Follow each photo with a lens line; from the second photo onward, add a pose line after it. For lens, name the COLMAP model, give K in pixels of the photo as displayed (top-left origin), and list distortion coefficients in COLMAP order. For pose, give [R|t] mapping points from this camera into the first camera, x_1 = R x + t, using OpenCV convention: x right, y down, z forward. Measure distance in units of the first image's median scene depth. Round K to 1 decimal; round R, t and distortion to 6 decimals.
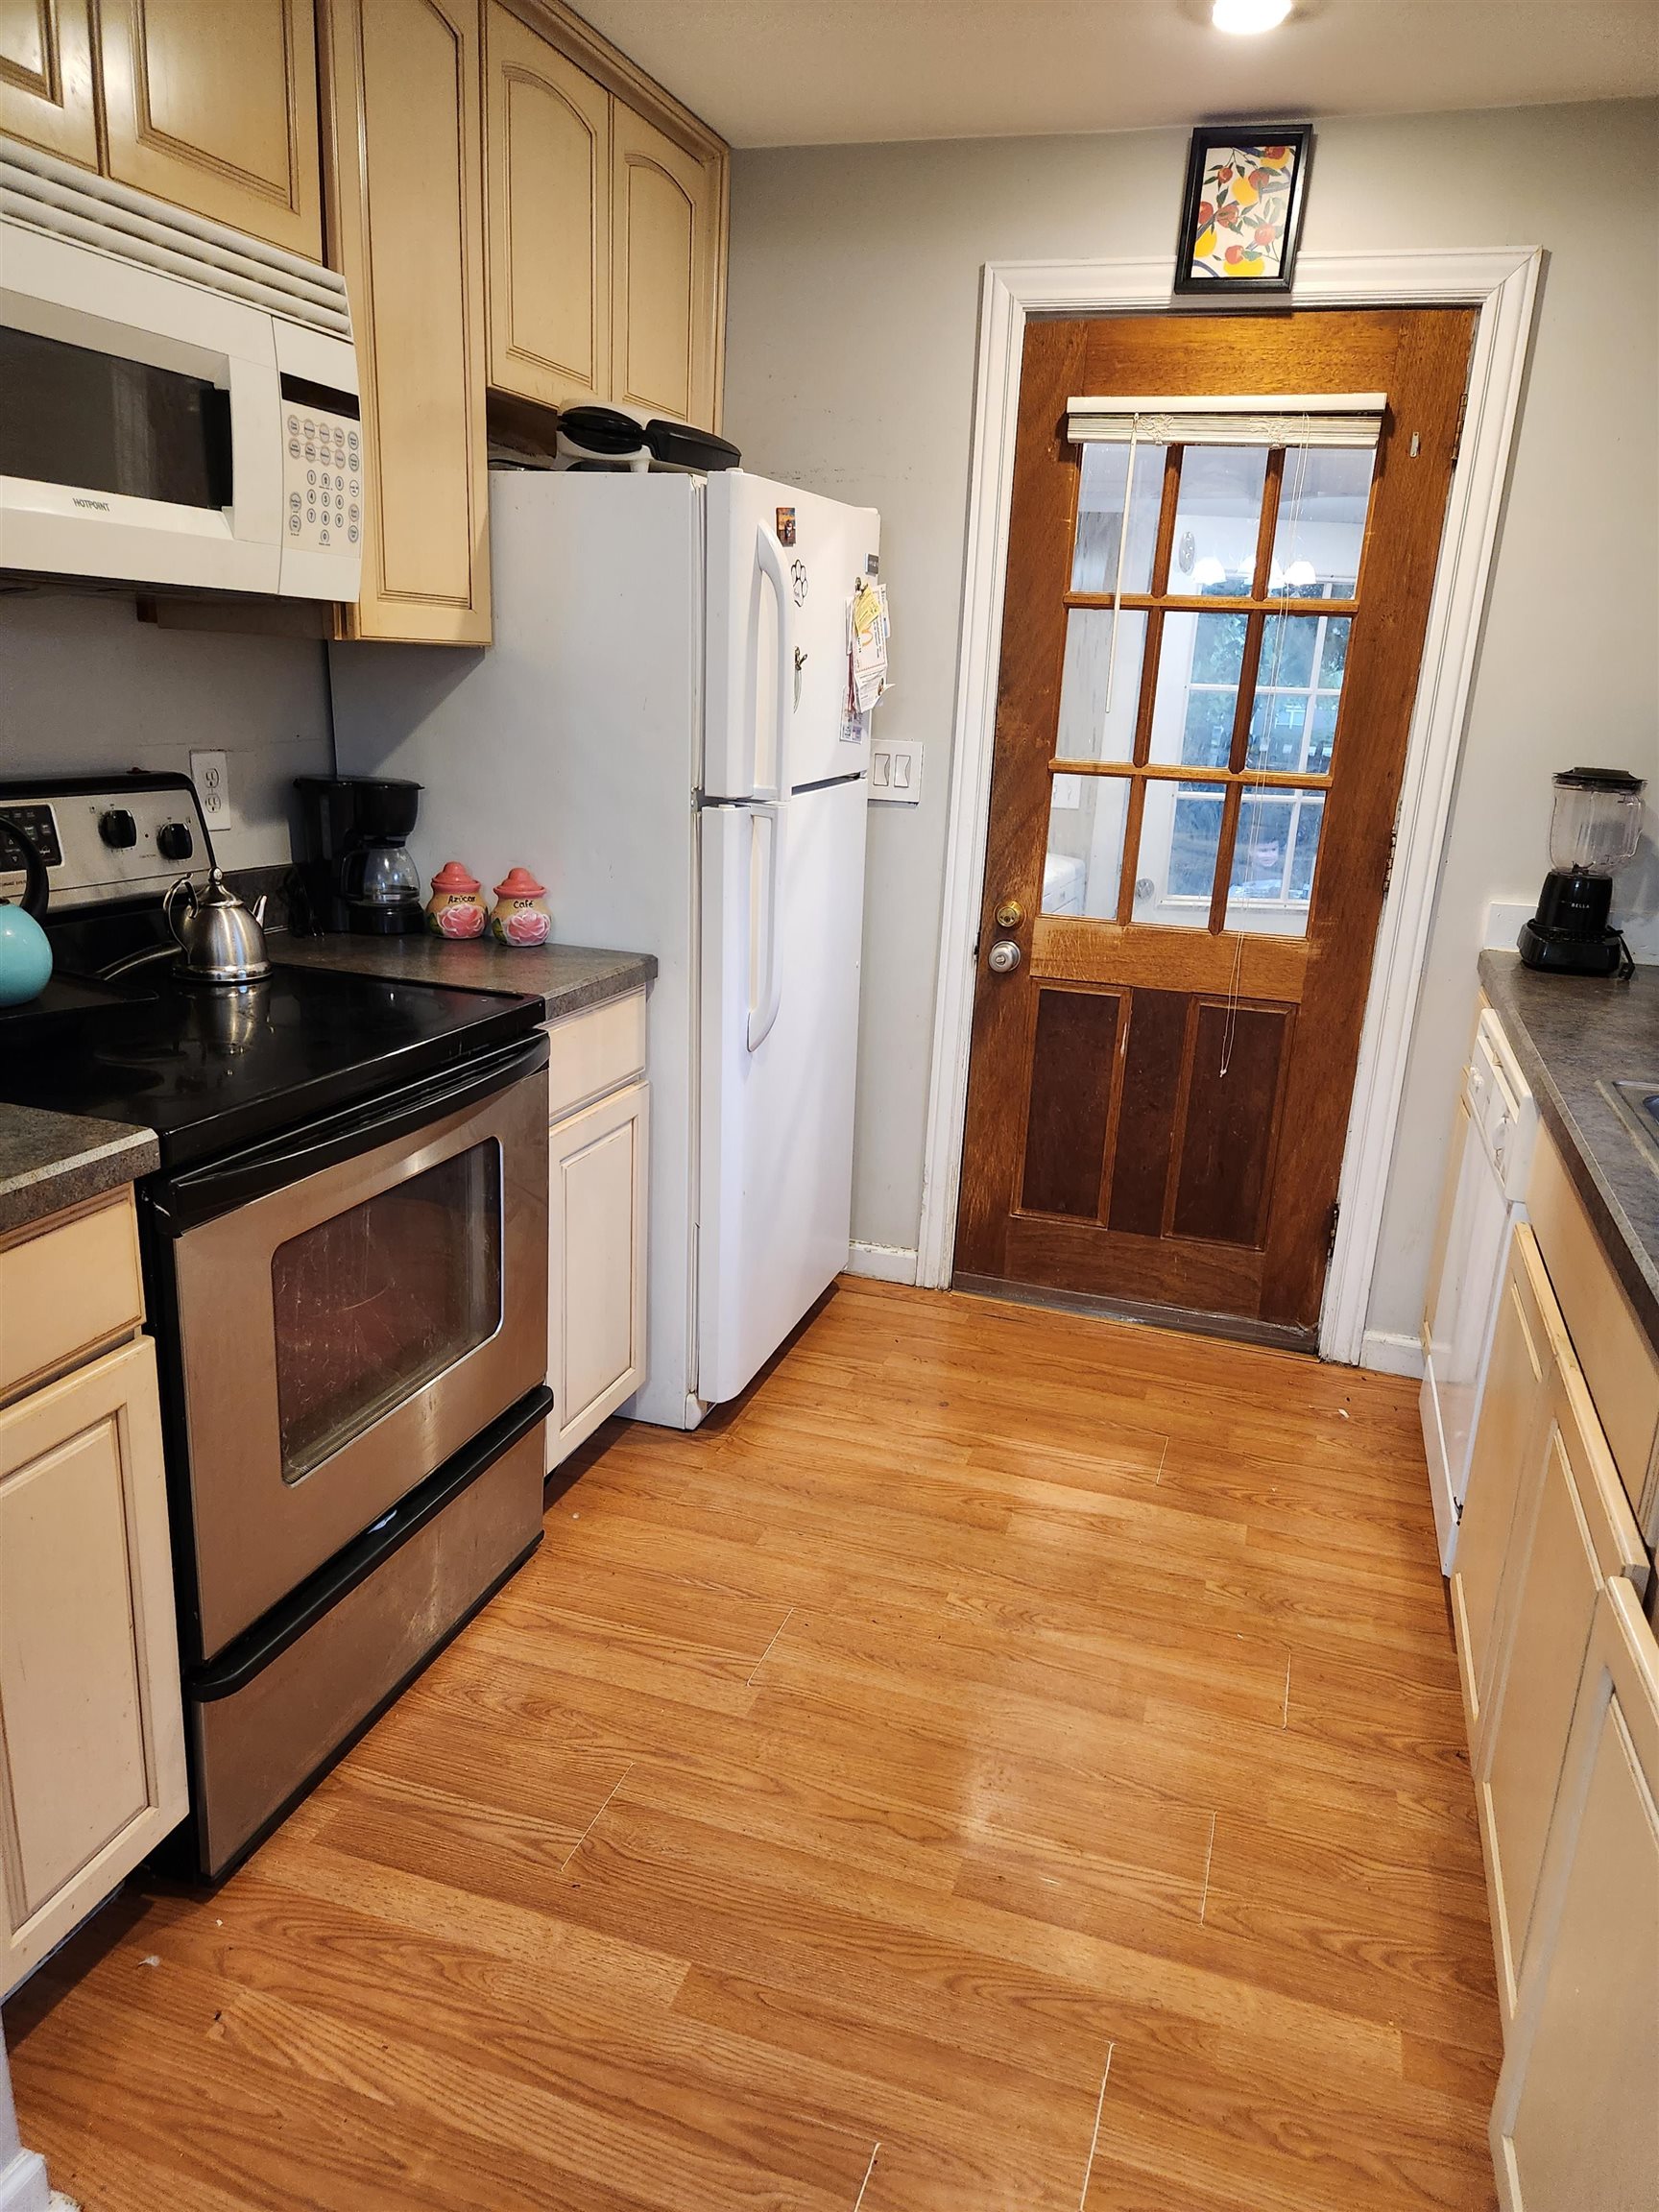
lens RADIAL K [[1477.4, 0, 868.4], [0, 1477.4, 1118.1], [0, 0, 1]] dist [0.077880, -0.067477]
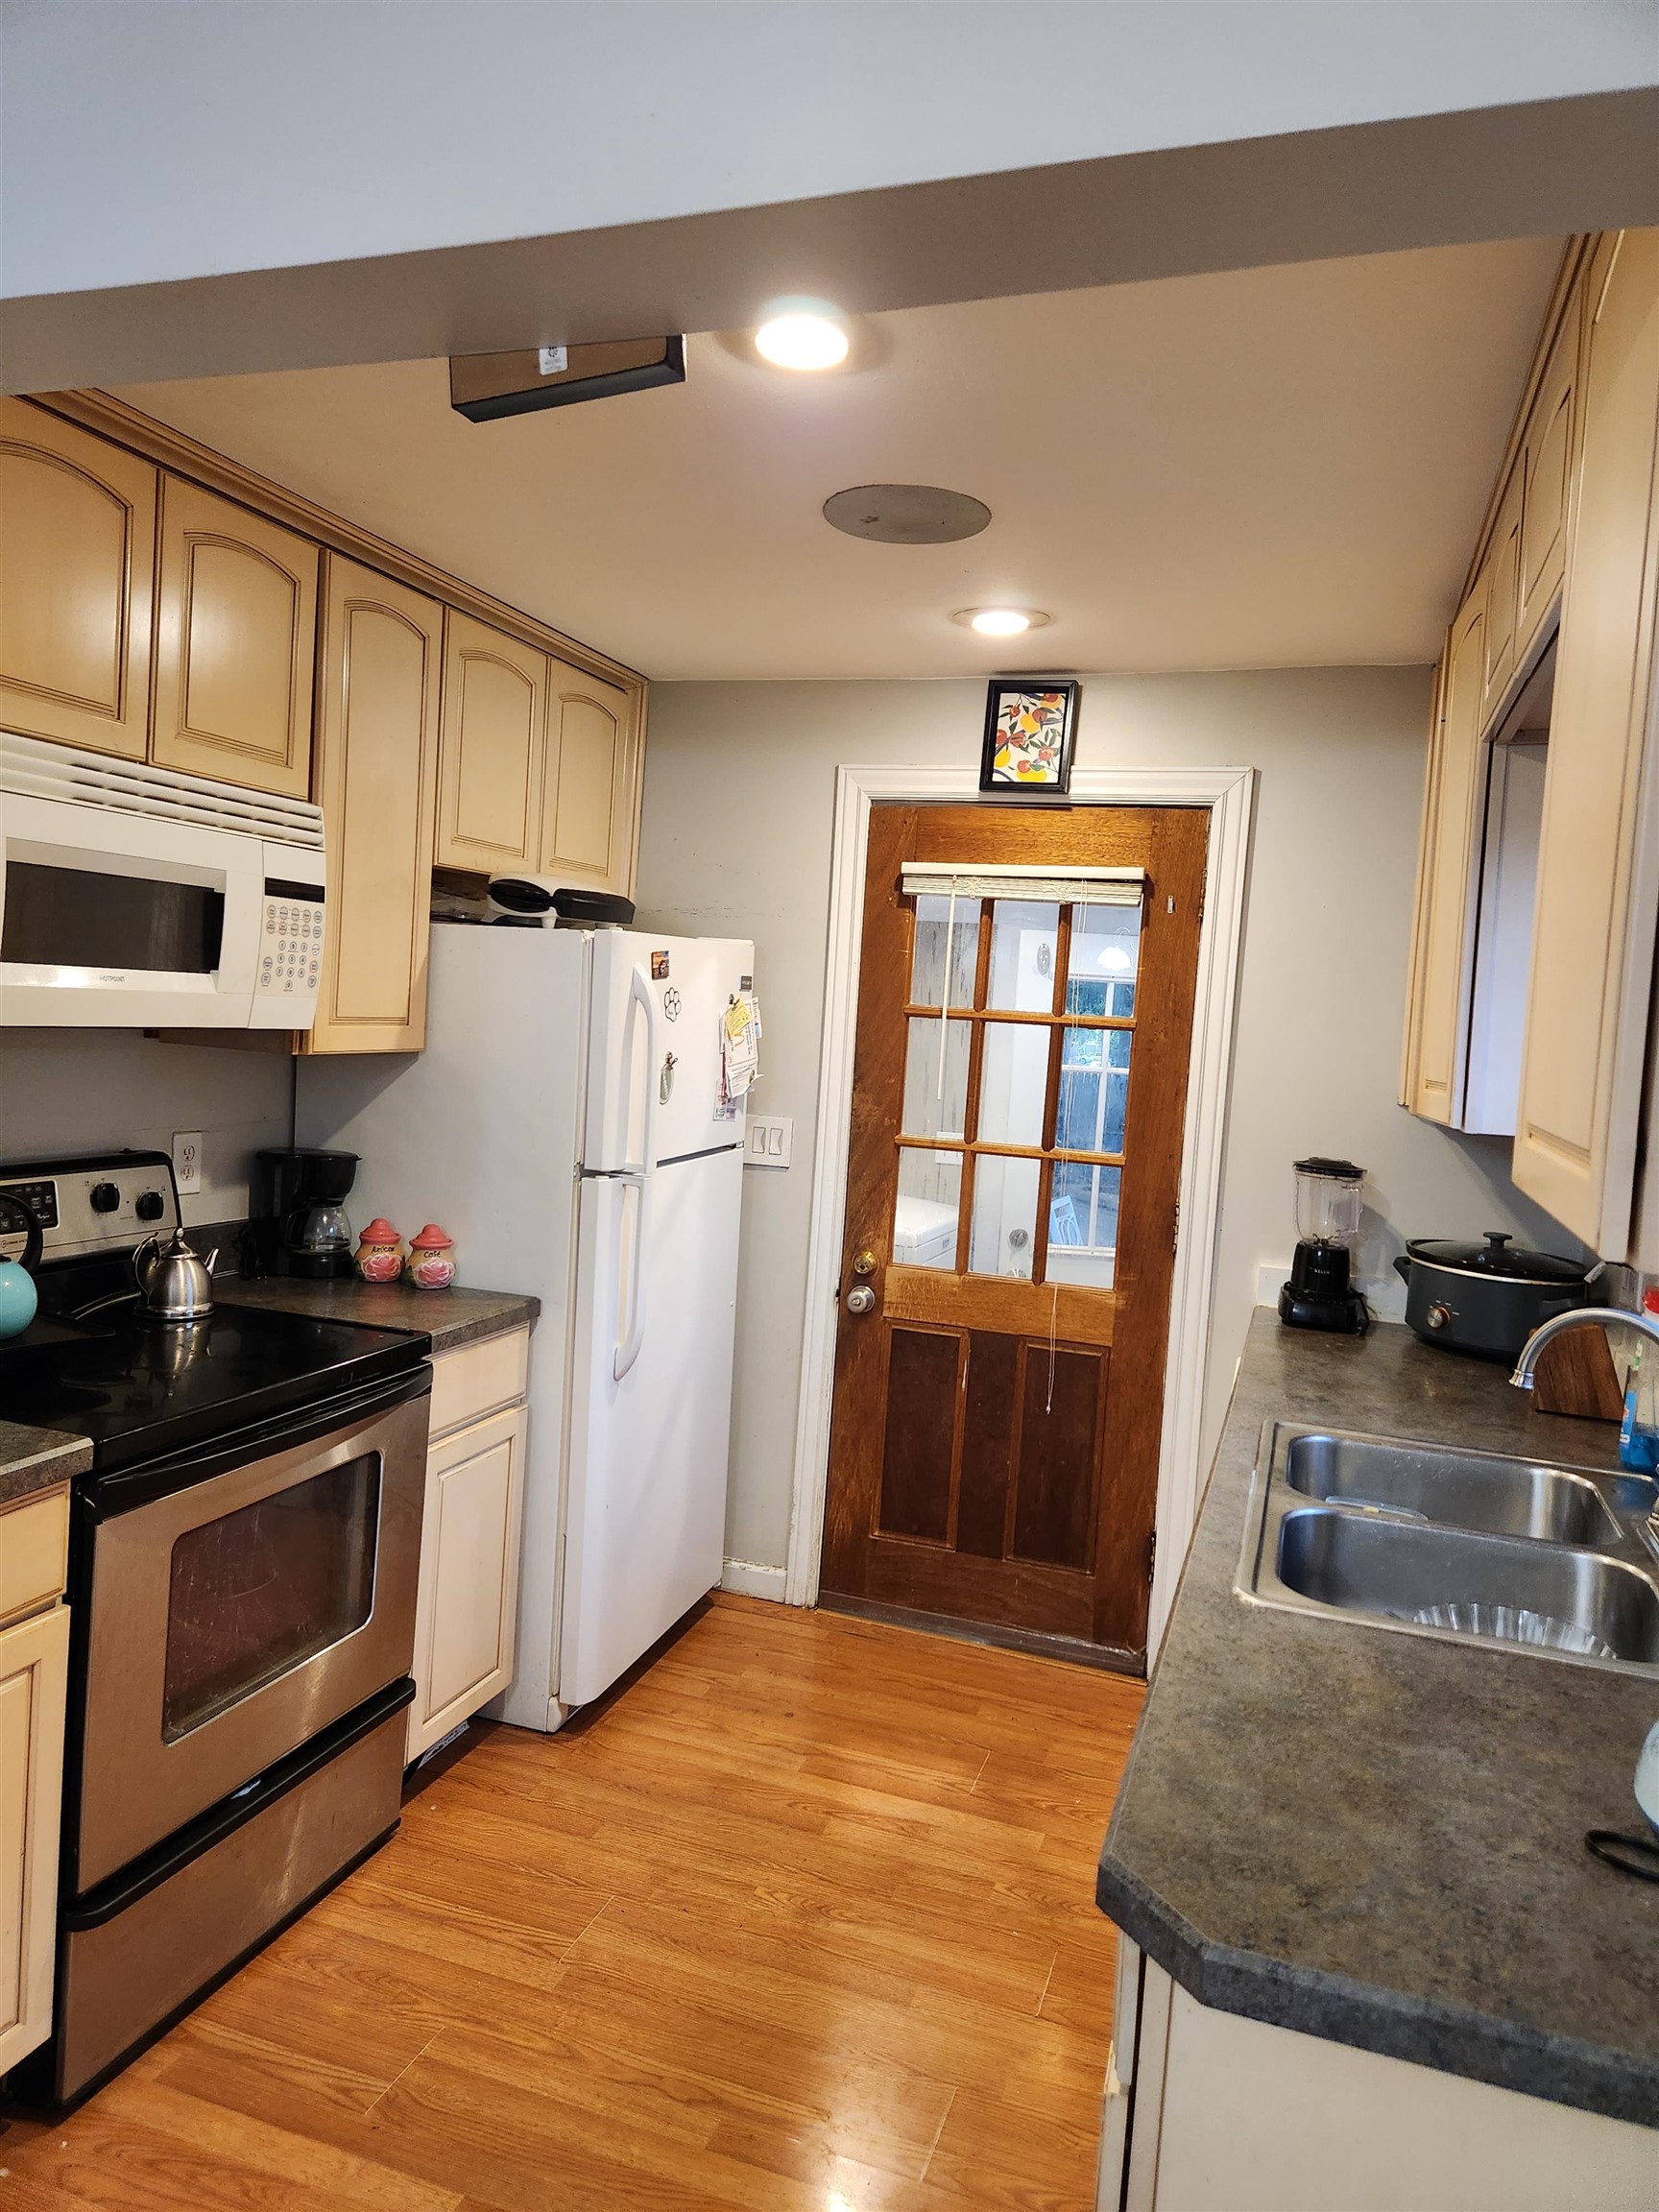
lens RADIAL K [[1477.4, 0, 823.4], [0, 1477.4, 1109.5], [0, 0, 1]] dist [0.077880, -0.067477]
pose [[0.999553, 0.015500, -0.025558, 0.107316], [-0.020786, 0.974899, -0.221673, 0.002728], [0.021480, 0.222105, 0.974786, -0.185735]]
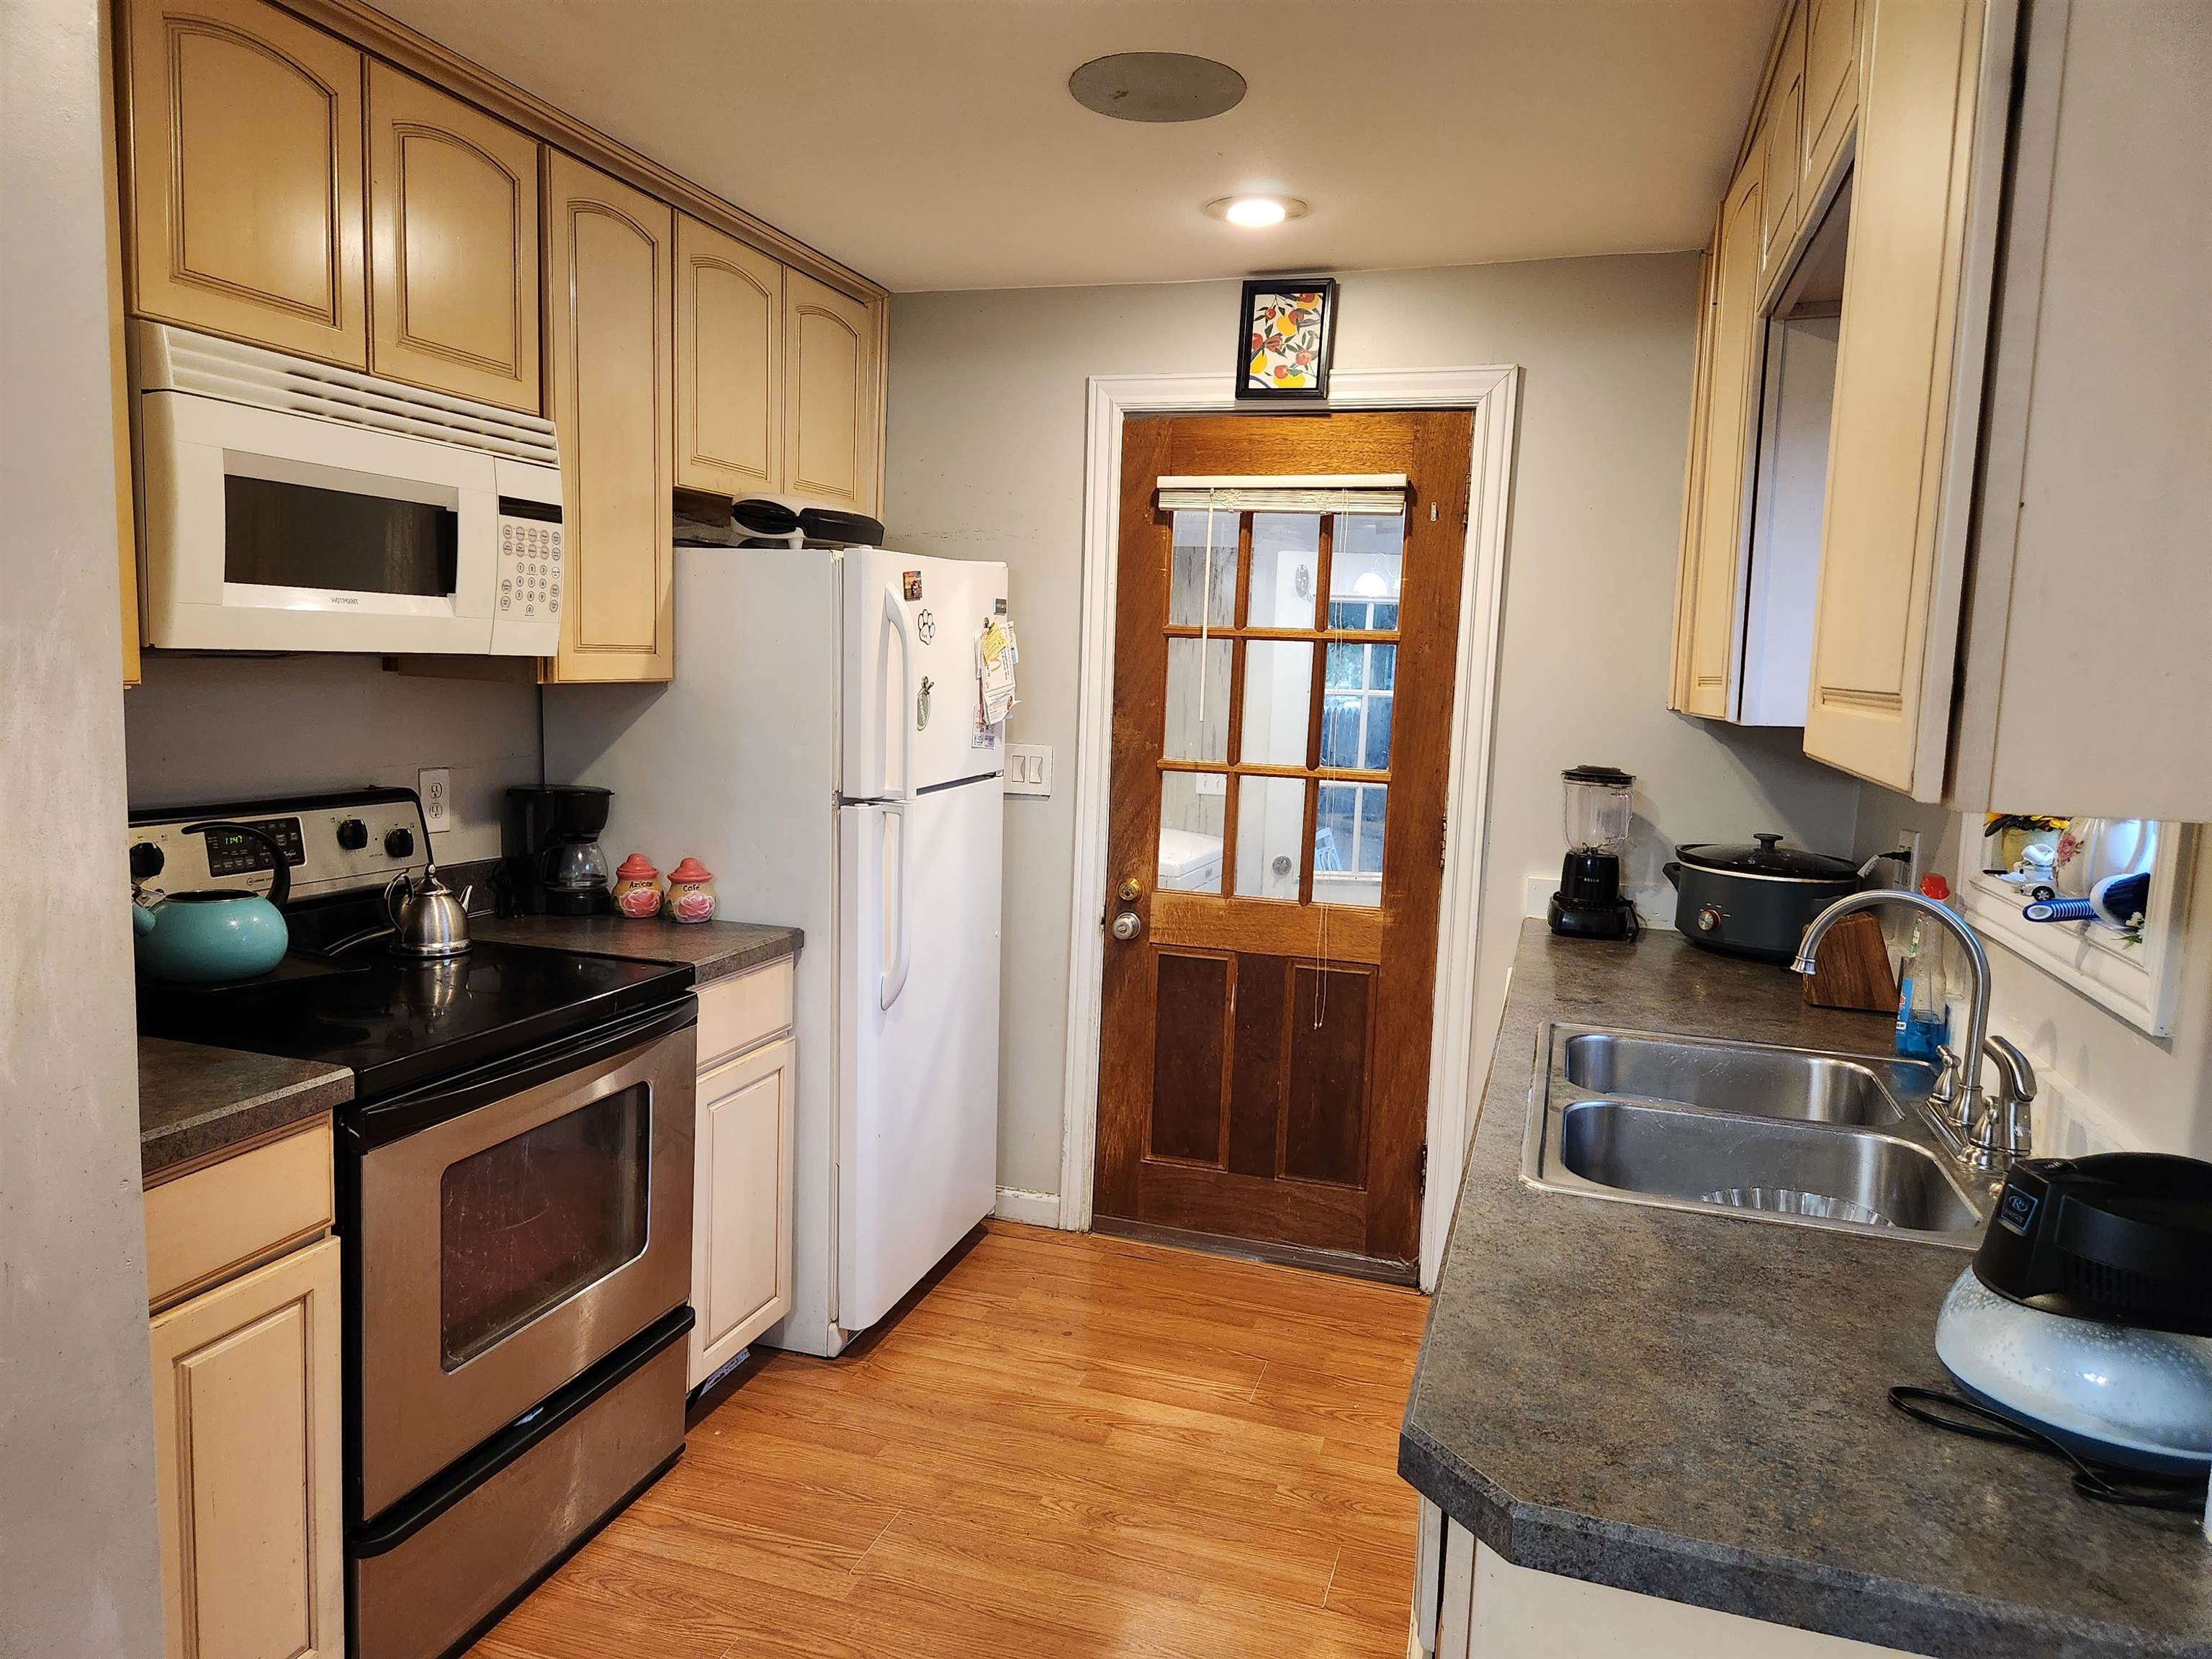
lens RADIAL K [[1477.4, 0, 1097.8], [0, 1477.4, 847.5], [0, 0, 1]] dist [0.077880, -0.067477]
pose [[0.999853, -0.011965, -0.012269, 0.100554], [0.009787, 0.986357, -0.164330, 0.021347], [0.014068, 0.164186, 0.986329, -0.162664]]
